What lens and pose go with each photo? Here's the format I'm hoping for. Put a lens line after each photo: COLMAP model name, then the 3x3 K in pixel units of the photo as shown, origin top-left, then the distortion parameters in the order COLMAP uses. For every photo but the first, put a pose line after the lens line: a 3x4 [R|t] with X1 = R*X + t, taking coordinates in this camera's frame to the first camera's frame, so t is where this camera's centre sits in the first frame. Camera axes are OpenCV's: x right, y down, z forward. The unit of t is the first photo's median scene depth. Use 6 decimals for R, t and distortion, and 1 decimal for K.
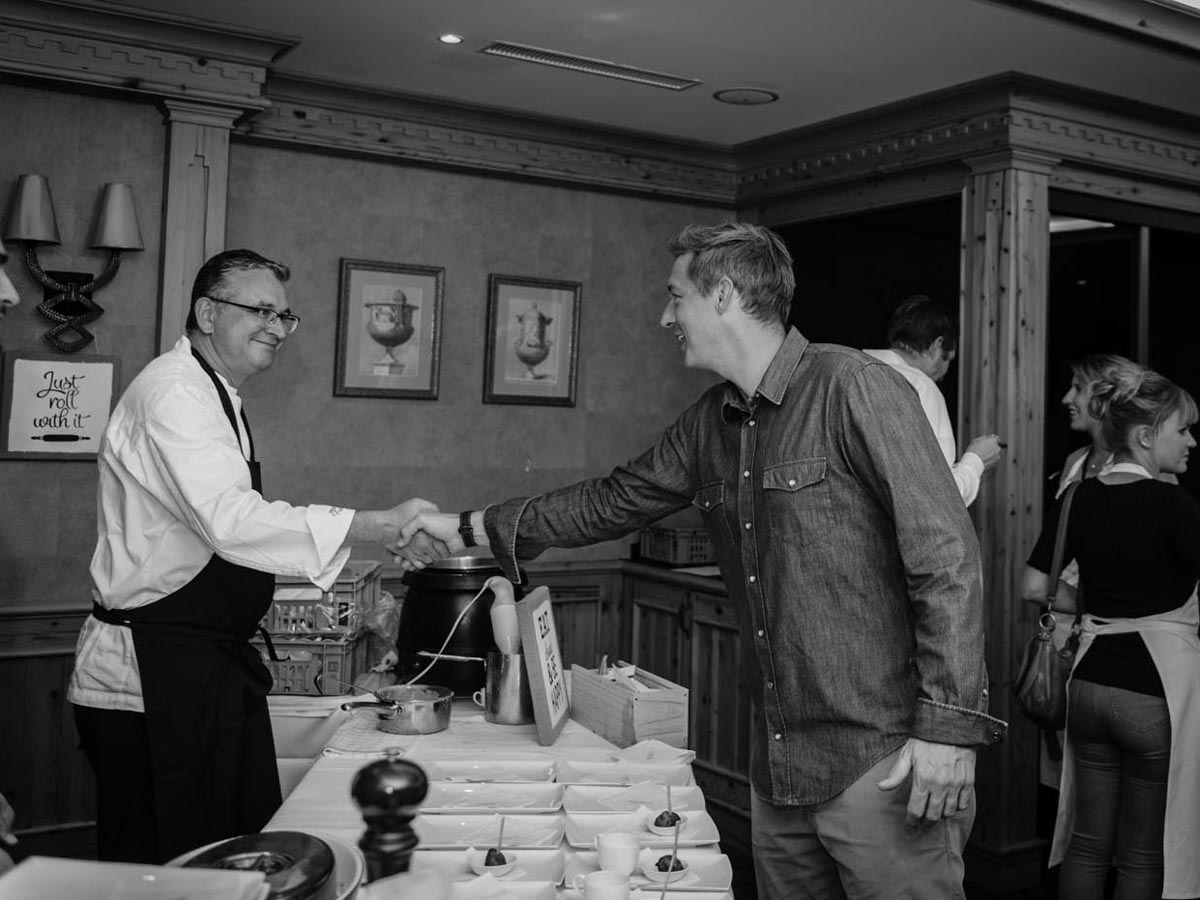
lens RADIAL K [[1316.2, 0, 716.4], [0, 1316.2, 357.9], [0, 0, 1]] dist [-0.032209, 0.000000]
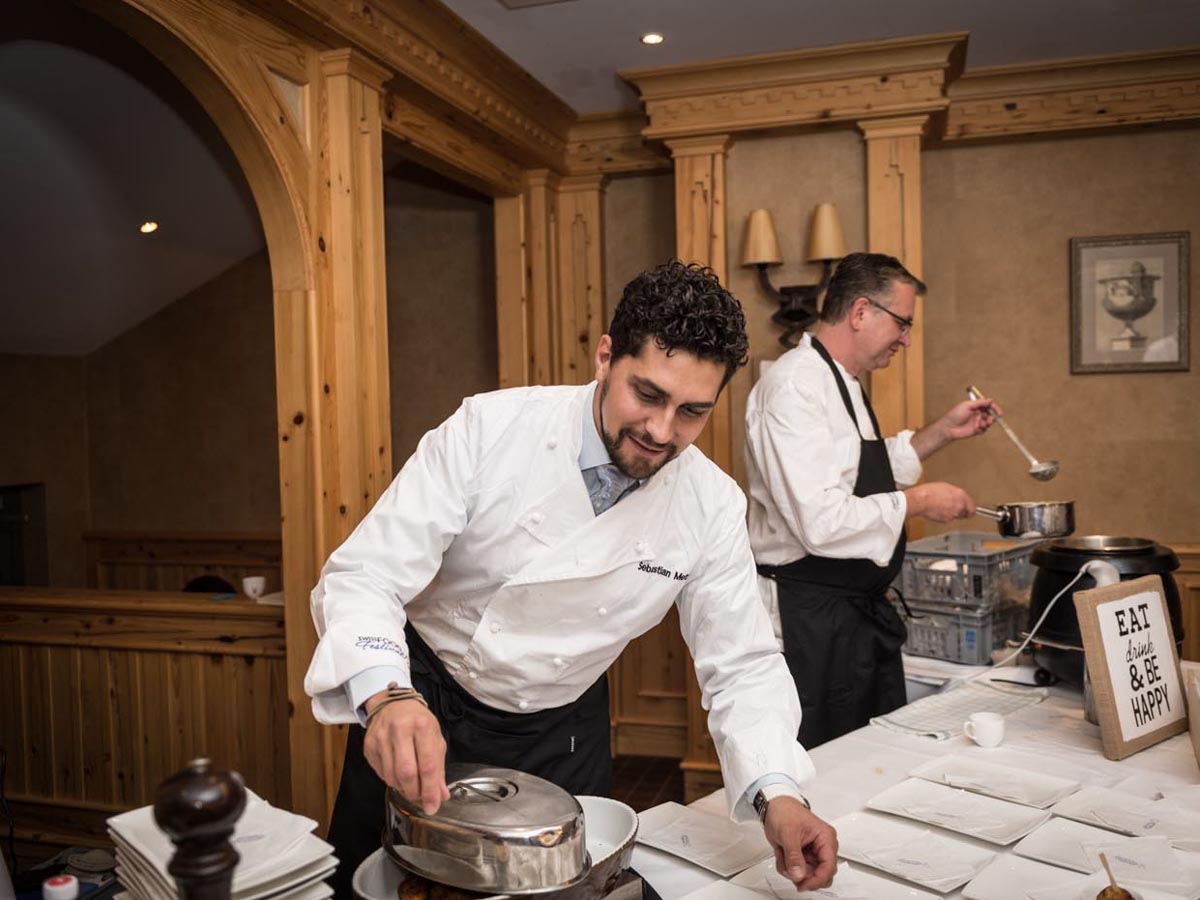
lens RADIAL K [[1051.6, 0, 598.4], [0, 1051.6, 446.0], [0, 0, 1]] dist [-0.013140, -0.010966]
pose [[0.629075, -0.015306, -0.777194, 0.114810], [0.078940, 0.995895, 0.044282, 0.019697], [0.773326, -0.089209, 0.627701, 0.192732]]
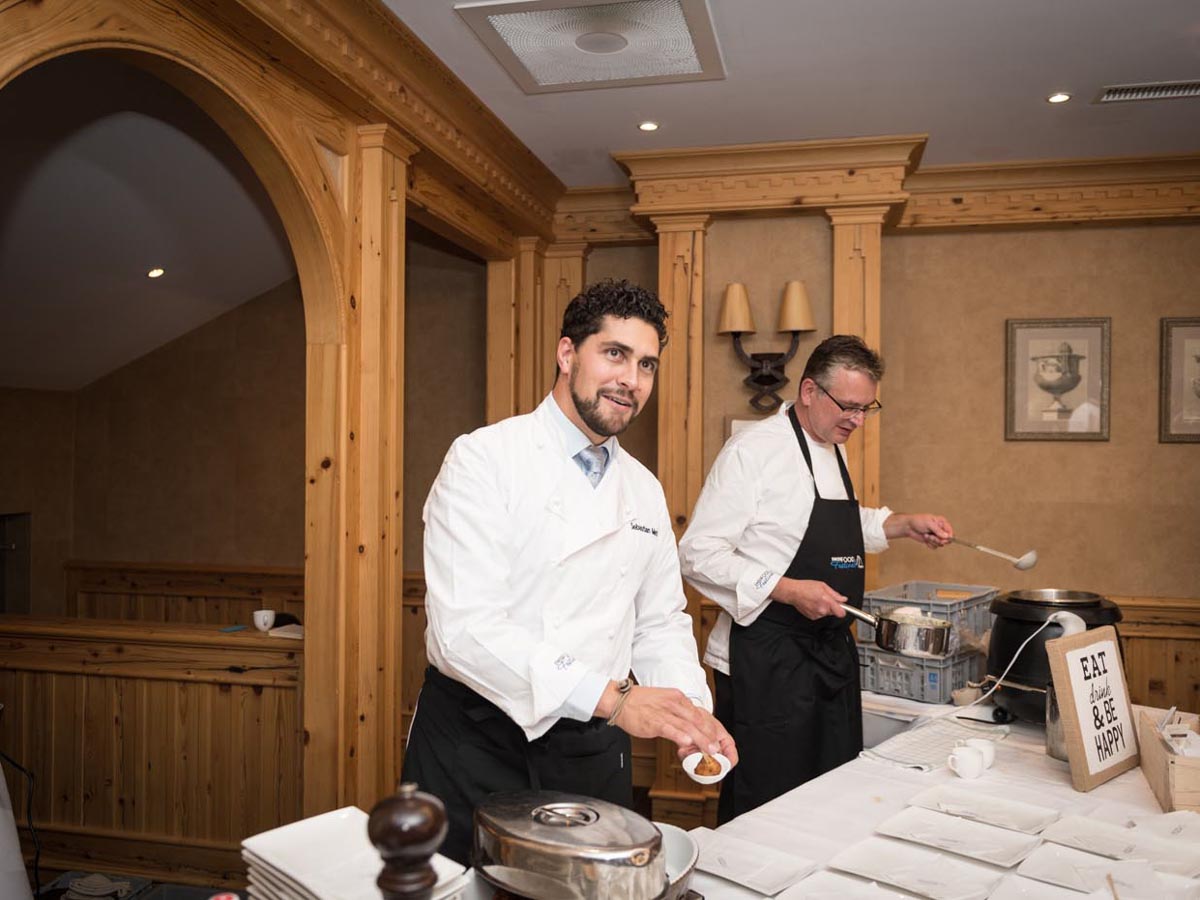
lens RADIAL K [[990.2, 0, 600.5], [0, 990.2, 446.9], [0, 0, 1]] dist [-0.002816, -0.008024]
pose [[0.684108, -0.027331, -0.728869, 0.098176], [0.047927, 0.998822, 0.007530, 0.011331], [0.727805, -0.040084, 0.684612, 0.149358]]
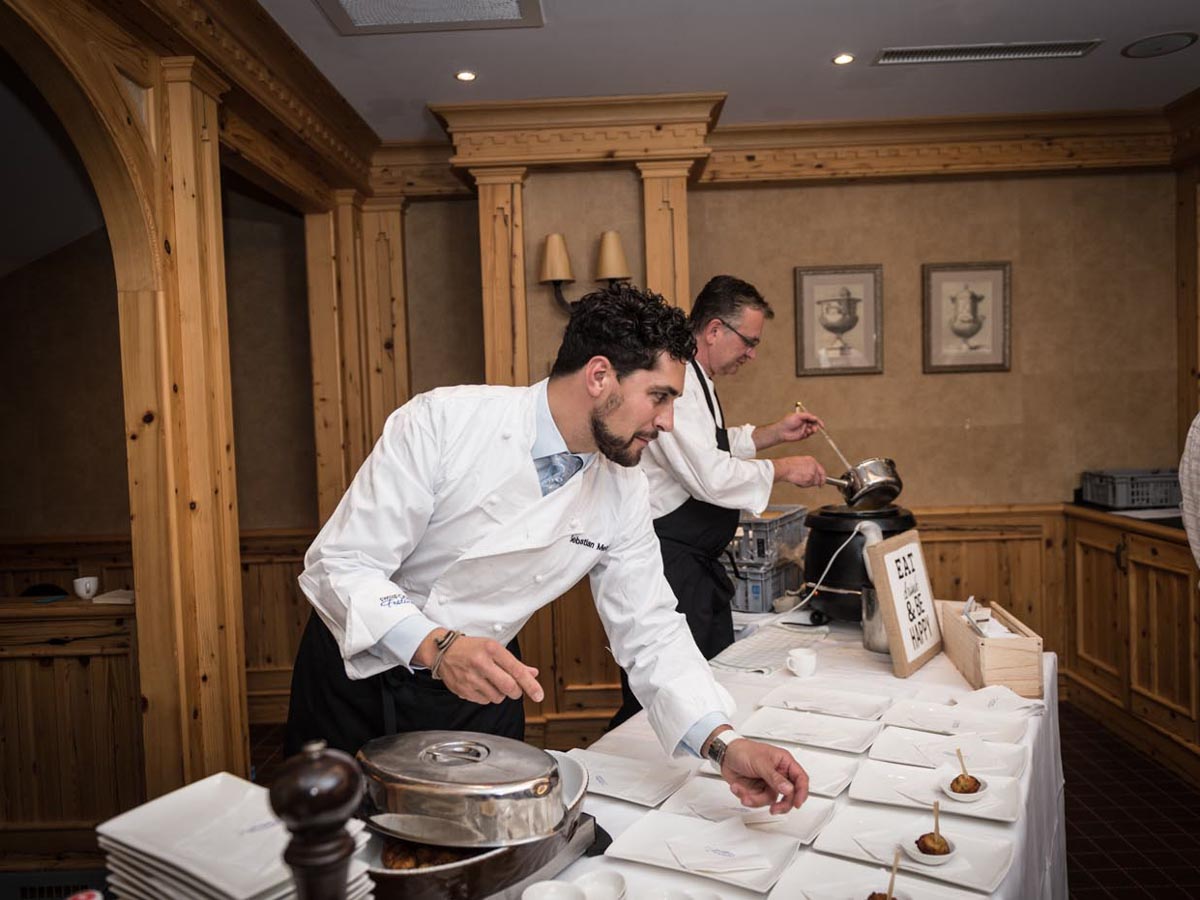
lens RADIAL K [[909.2, 0, 598.8], [0, 909.2, 445.3], [0, 0, 1]] dist [0.007418, -0.010416]
pose [[0.817052, -0.030547, -0.575754, 0.061507], [0.084698, 0.994121, 0.067451, 0.019749], [0.570308, -0.103876, 0.814836, 0.157597]]
